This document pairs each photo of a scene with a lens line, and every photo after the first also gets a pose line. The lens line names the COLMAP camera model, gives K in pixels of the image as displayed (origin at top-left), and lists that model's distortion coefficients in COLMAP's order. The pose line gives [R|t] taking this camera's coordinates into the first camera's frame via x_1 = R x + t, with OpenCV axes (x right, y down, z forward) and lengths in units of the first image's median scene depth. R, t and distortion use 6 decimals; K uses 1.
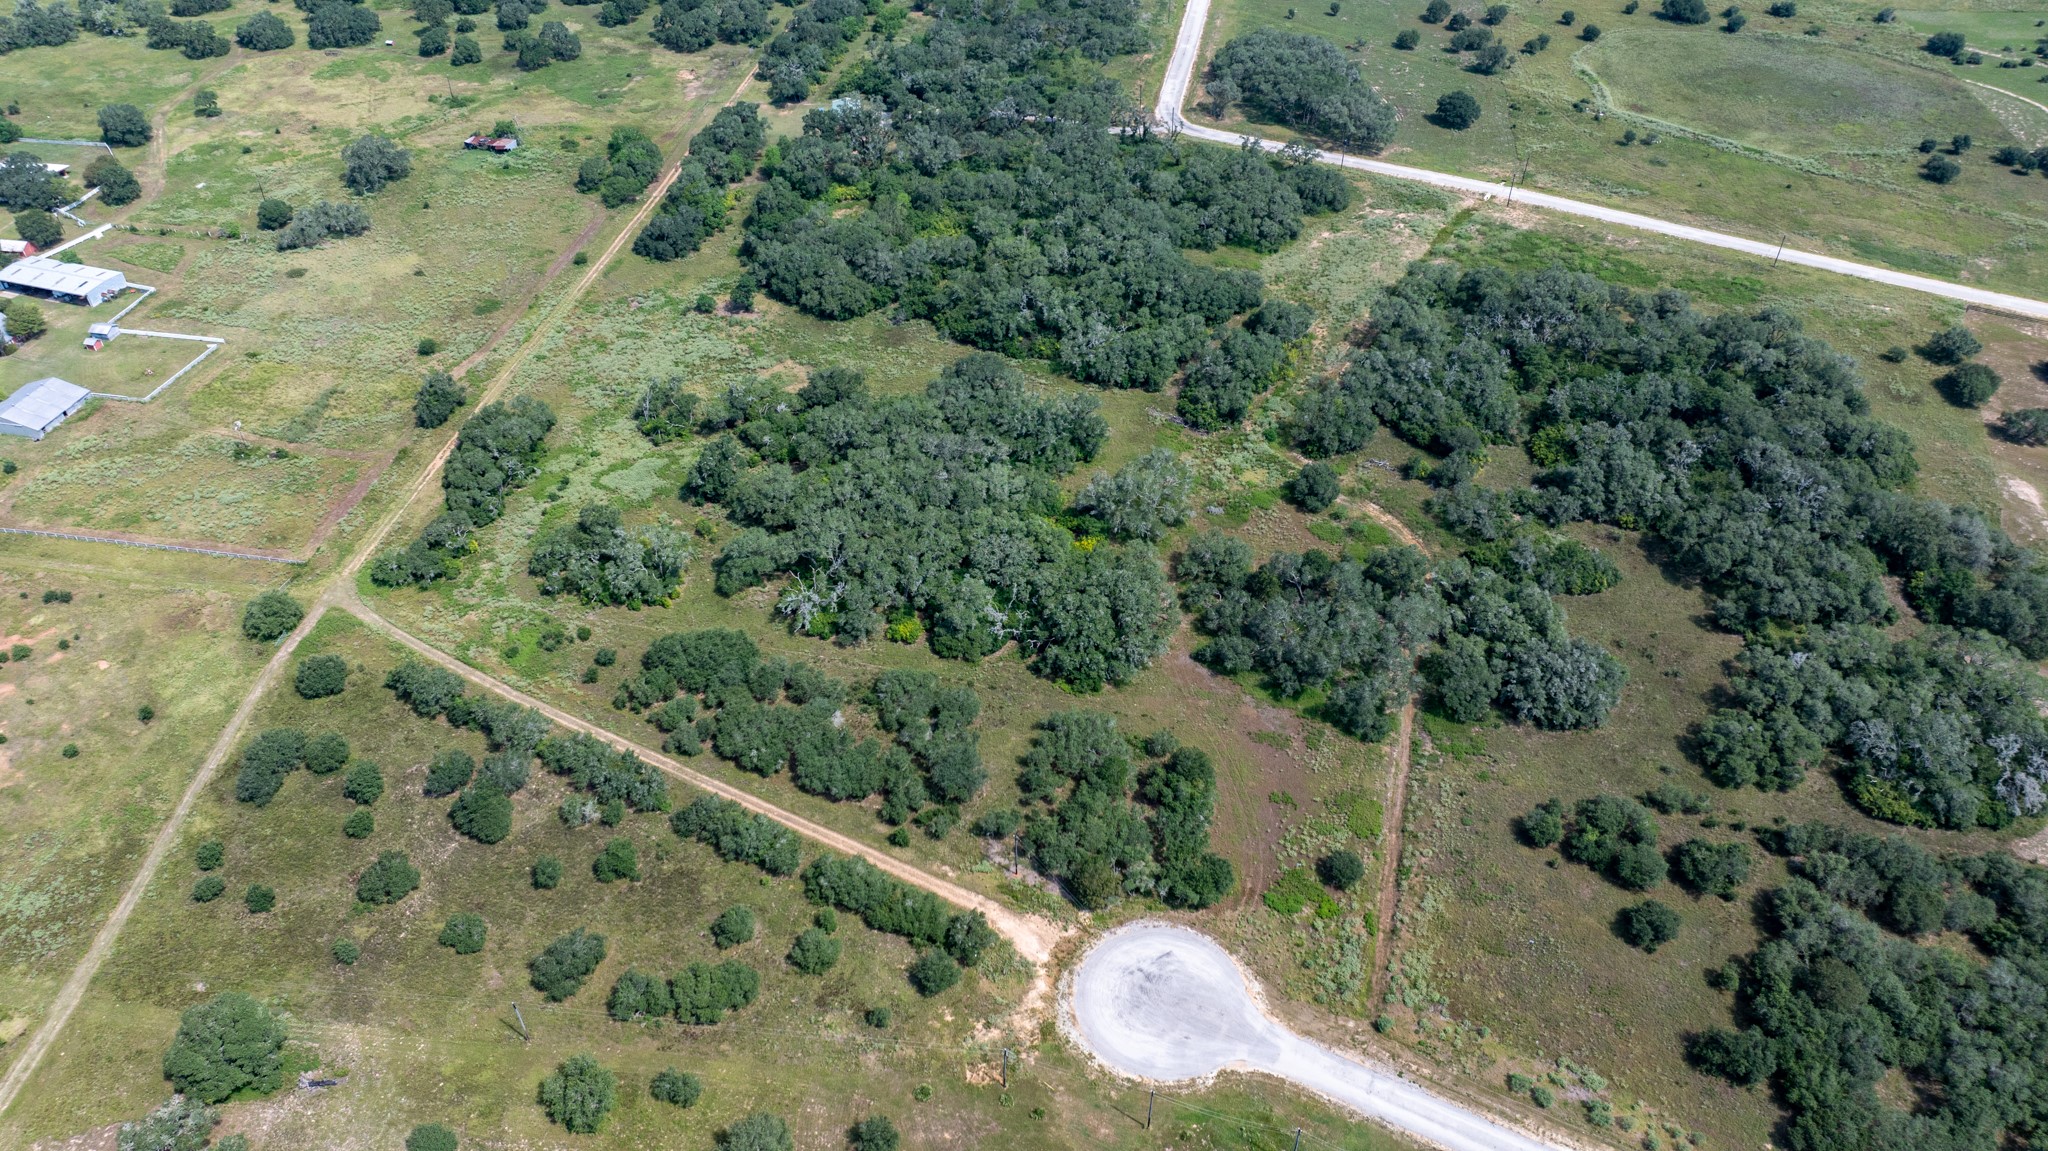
lens RADIAL K [[1431.6, 0, 1016.2], [0, 1431.6, 570.7], [0, 0, 1]] dist [-0.034483, 0.025498]
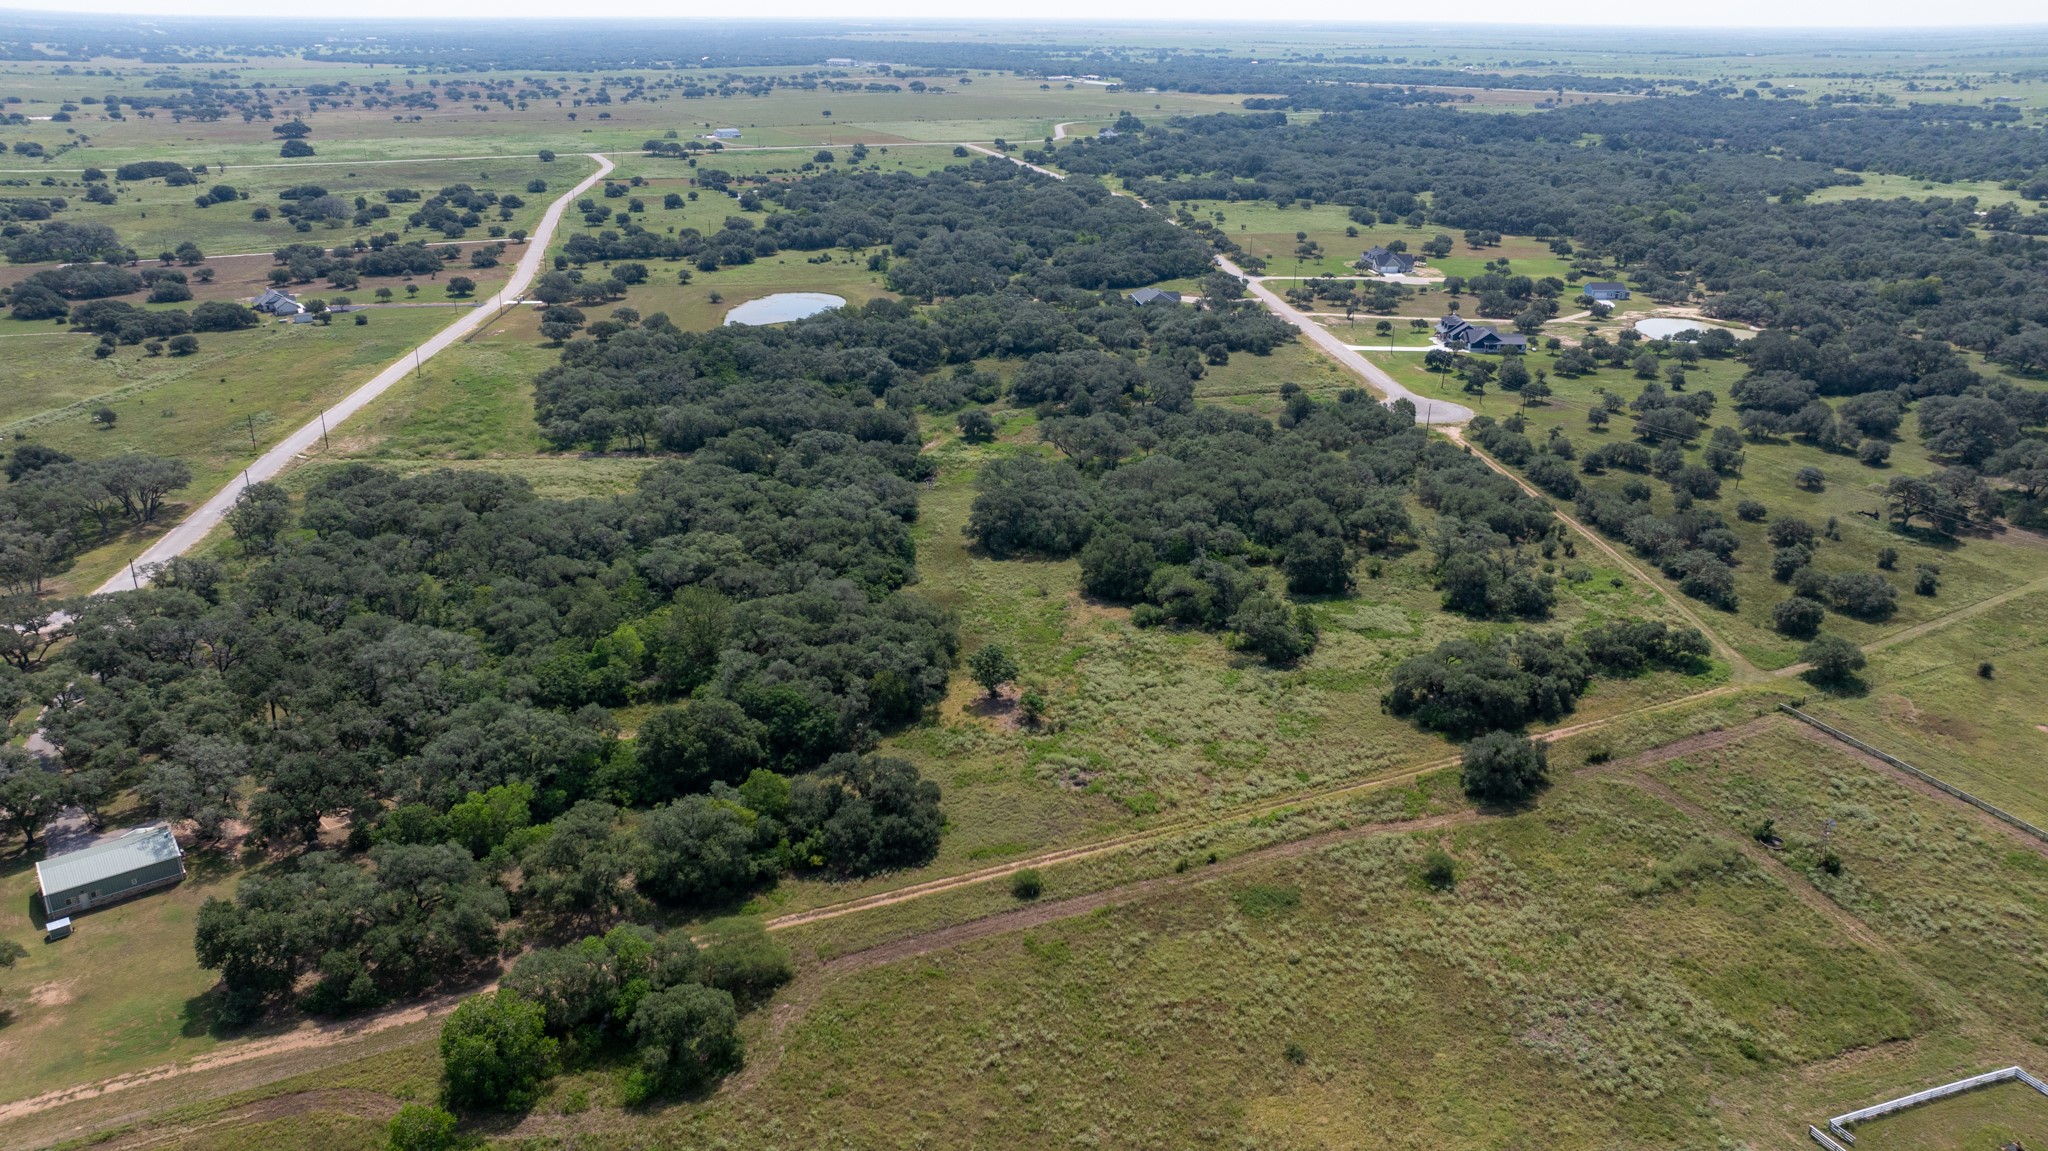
lens RADIAL K [[1431.6, 0, 1020.5], [0, 1431.6, 574.4], [0, 0, 1]] dist [-0.034483, 0.025498]
pose [[-0.556236, -0.310870, 0.770689, -0.906918], [0.526928, 0.585198, 0.616352, -0.814790], [-0.642611, 0.748935, -0.161702, 1.423324]]
